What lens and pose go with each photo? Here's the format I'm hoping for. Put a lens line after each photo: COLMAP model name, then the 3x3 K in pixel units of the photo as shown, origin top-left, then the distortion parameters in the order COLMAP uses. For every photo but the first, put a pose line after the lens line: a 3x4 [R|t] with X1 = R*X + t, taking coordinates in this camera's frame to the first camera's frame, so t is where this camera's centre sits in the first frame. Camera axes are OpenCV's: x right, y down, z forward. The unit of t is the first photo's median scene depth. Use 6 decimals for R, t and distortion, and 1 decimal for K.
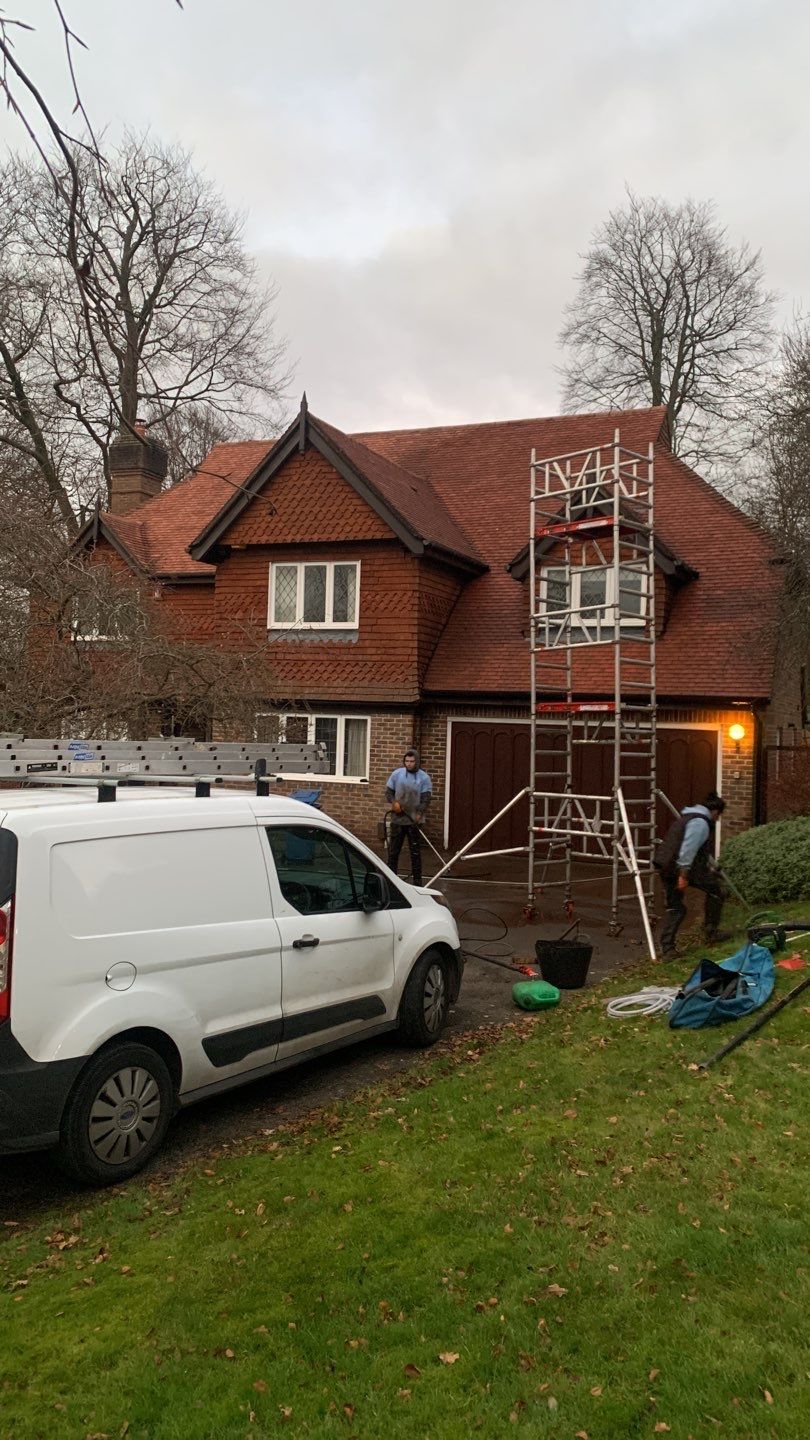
lens RADIAL K [[1086.3, 0, 401.1], [0, 1086.3, 710.2], [0, 0, 1]] dist [0.090774, -0.151546]
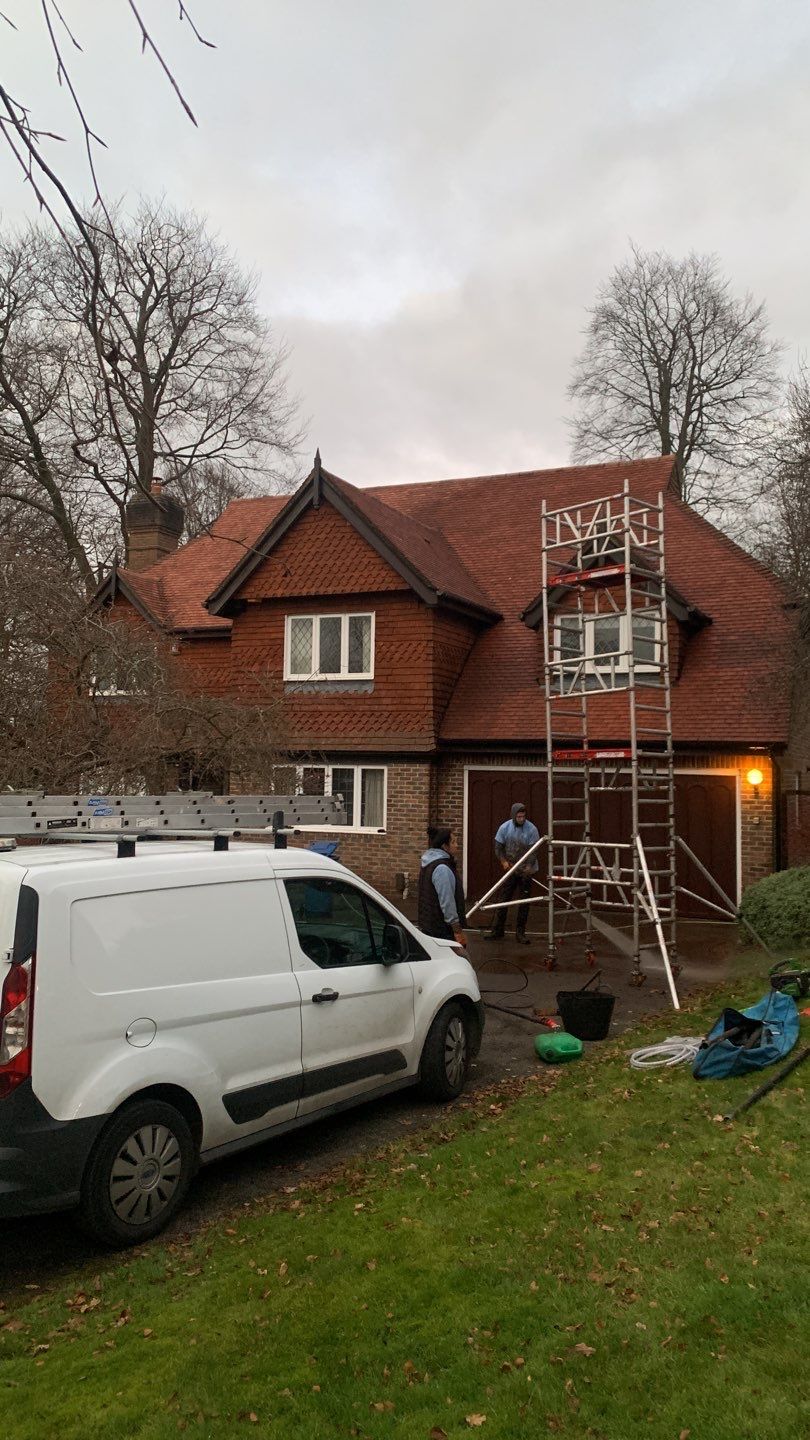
lens RADIAL K [[1087.2, 0, 404.9], [0, 1087.2, 709.0], [0, 0, 1]] dist [0.096767, -0.176141]
pose [[0.999811, -0.015917, -0.011196, 0.000260], [0.015384, 0.998813, -0.046216, -0.000560], [0.011918, 0.046035, 0.998869, -0.003095]]
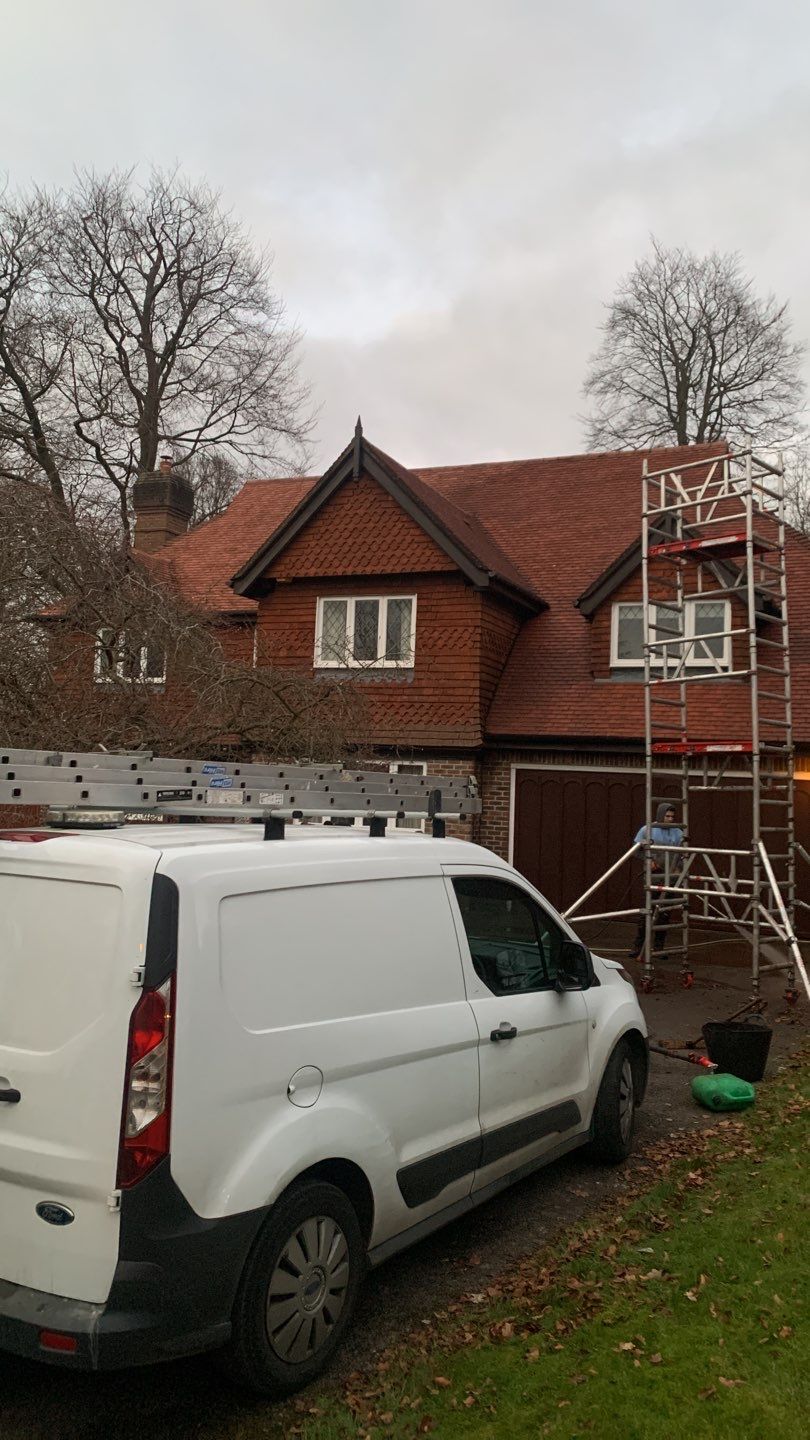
lens RADIAL K [[1086.3, 0, 401.1], [0, 1086.3, 710.2], [0, 0, 1]] dist [0.090774, -0.151546]
pose [[0.999940, 0.008972, 0.006359, -0.055947], [-0.008625, 0.998573, -0.052700, 0.010110], [-0.006823, 0.052642, 0.998590, 0.077639]]
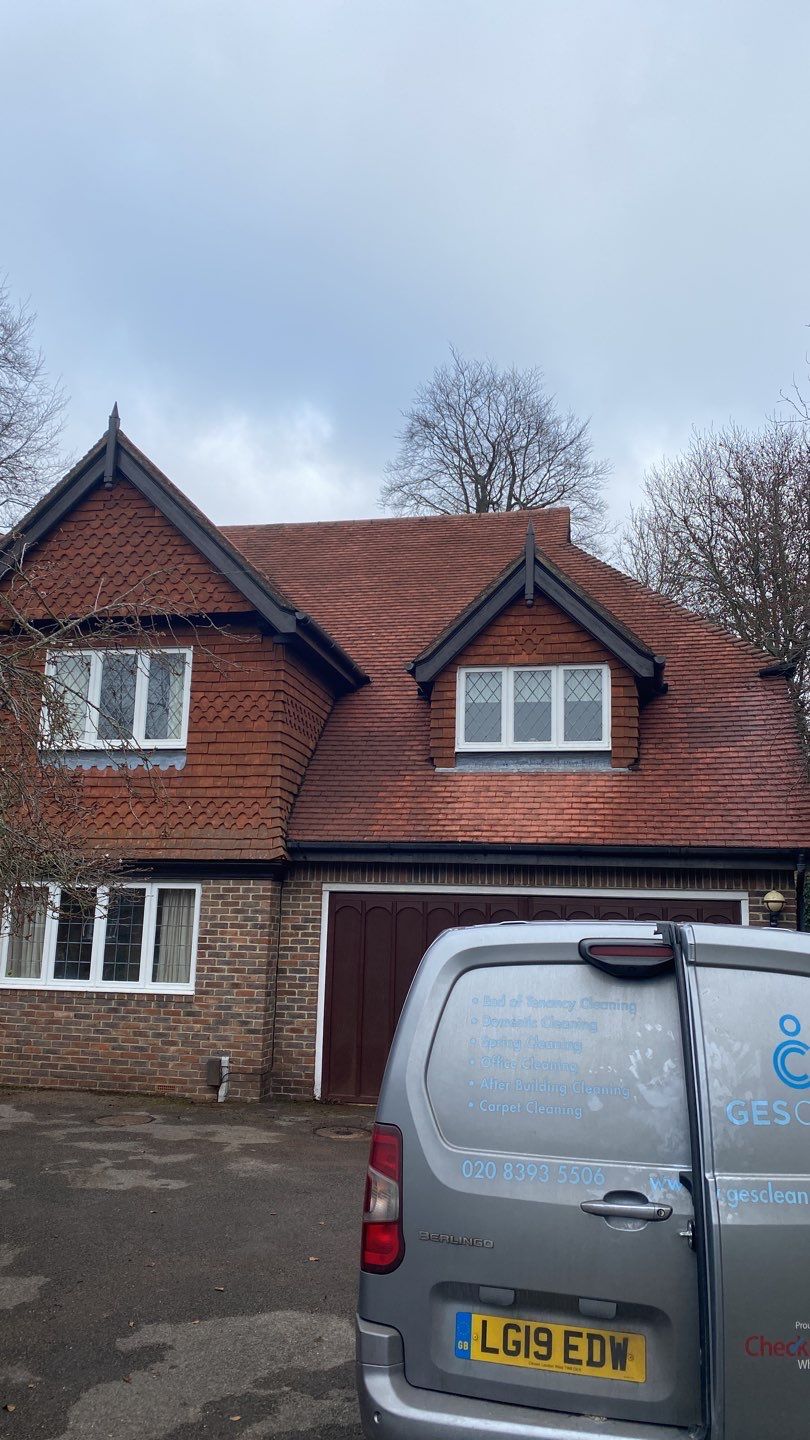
lens RADIAL K [[1084.8, 0, 413.4], [0, 1084.8, 721.3], [0, 0, 1]] dist [0.115200, -0.277143]
pose [[0.976505, 0.033044, 0.212946, -0.046019], [0.004932, 0.984488, -0.175384, 0.024350], [-0.215438, 0.172313, 0.961194, 0.339630]]
